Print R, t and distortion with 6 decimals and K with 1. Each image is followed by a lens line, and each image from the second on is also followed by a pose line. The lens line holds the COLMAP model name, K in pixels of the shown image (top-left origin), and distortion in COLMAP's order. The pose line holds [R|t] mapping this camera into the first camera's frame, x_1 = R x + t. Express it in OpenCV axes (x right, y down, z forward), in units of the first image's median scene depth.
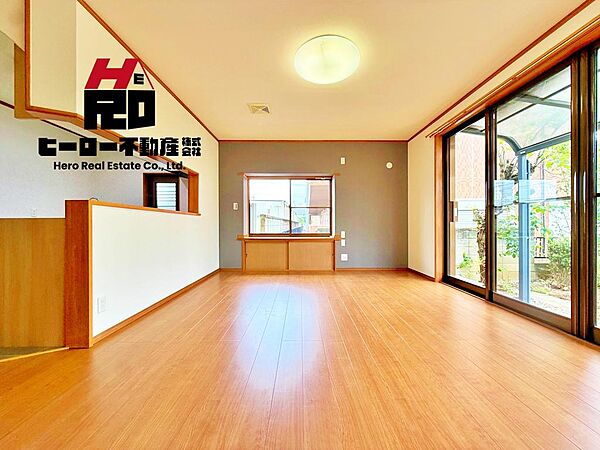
lens RADIAL K [[238.1, 0, 300.0], [0, 238.1, 225.0], [0, 0, 1]] dist [-0.000238, 0.000121]
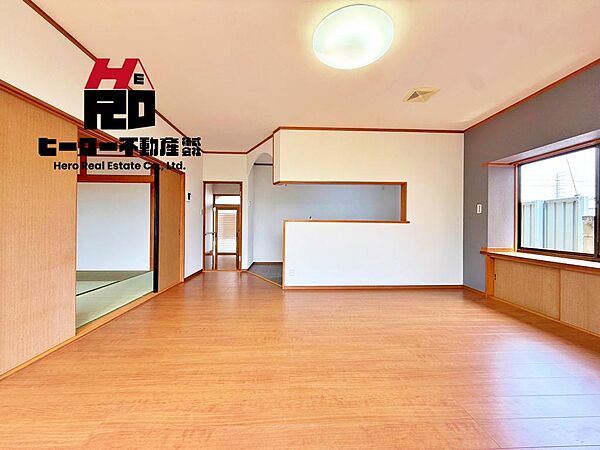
lens RADIAL K [[240.0, 0, 300.0], [0, 240.0, 225.0], [0, 0, 1]] dist [0.000189, 0.000269]
pose [[0.038522, 0.002037, -0.999256, 0.469153], [-0.013172, 0.999912, 0.001530, -0.021467], [0.999171, 0.013103, 0.038545, 0.401904]]
